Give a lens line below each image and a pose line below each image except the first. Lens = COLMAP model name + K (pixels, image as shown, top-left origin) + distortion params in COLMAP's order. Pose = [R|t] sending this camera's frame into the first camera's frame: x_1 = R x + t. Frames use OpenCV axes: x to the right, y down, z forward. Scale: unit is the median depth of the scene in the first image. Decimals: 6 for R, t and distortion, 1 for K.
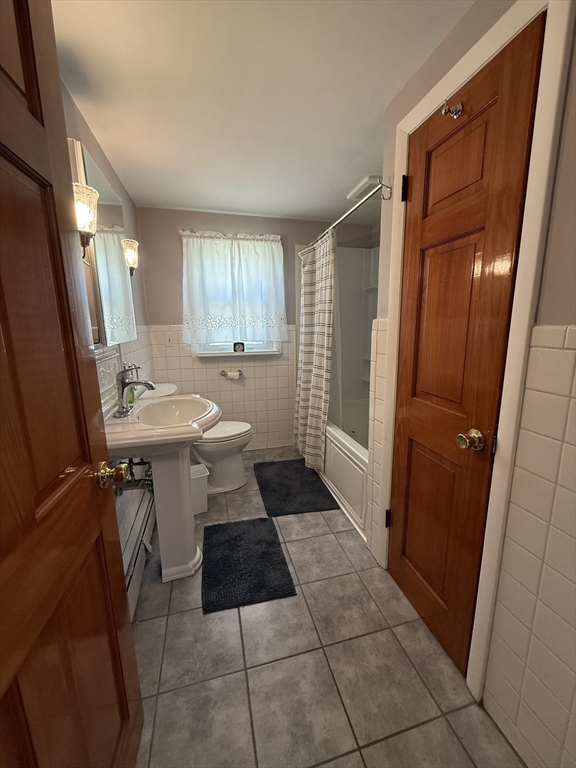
lens RADIAL K [[305.4, 0, 288.0], [0, 305.4, 382.2], [0, 0, 1]] dist [-0.000602, 0.000165]
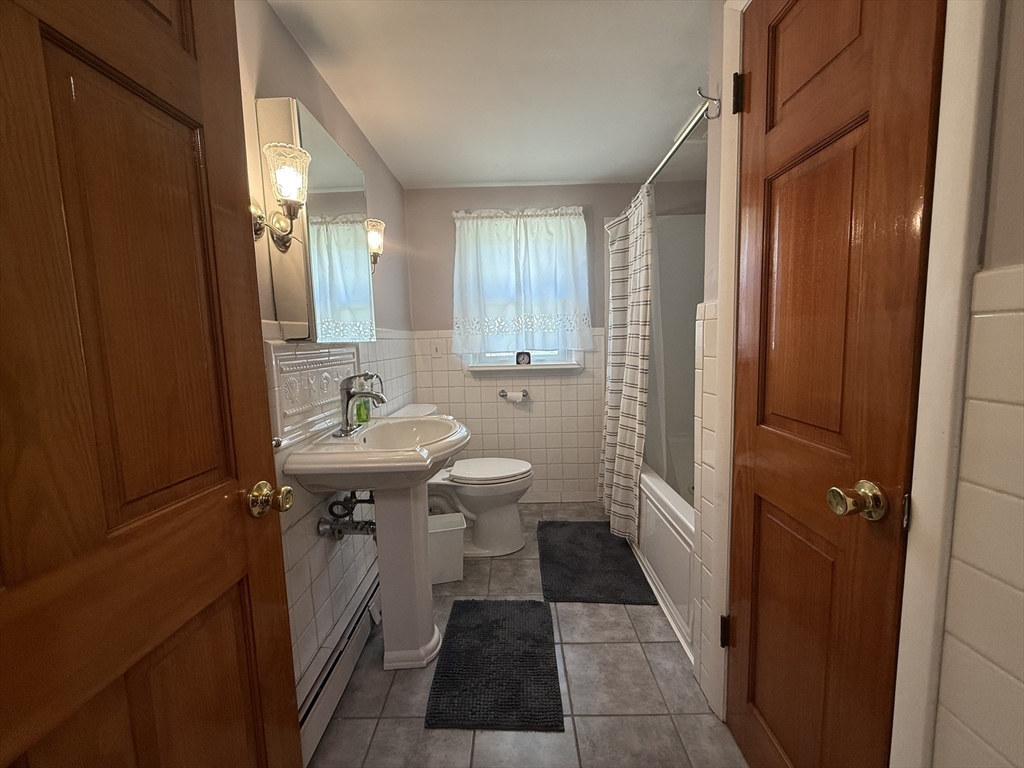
lens RADIAL K [[407.2, 0, 510.4], [0, 407.2, 383.8], [0, 0, 1]] dist [-0.000602, 0.000165]
pose [[0.964303, 0.012456, -0.264508, 0.088182], [-0.033406, 0.996635, -0.074853, 0.026737], [0.262686, 0.081017, 0.961474, 0.061476]]
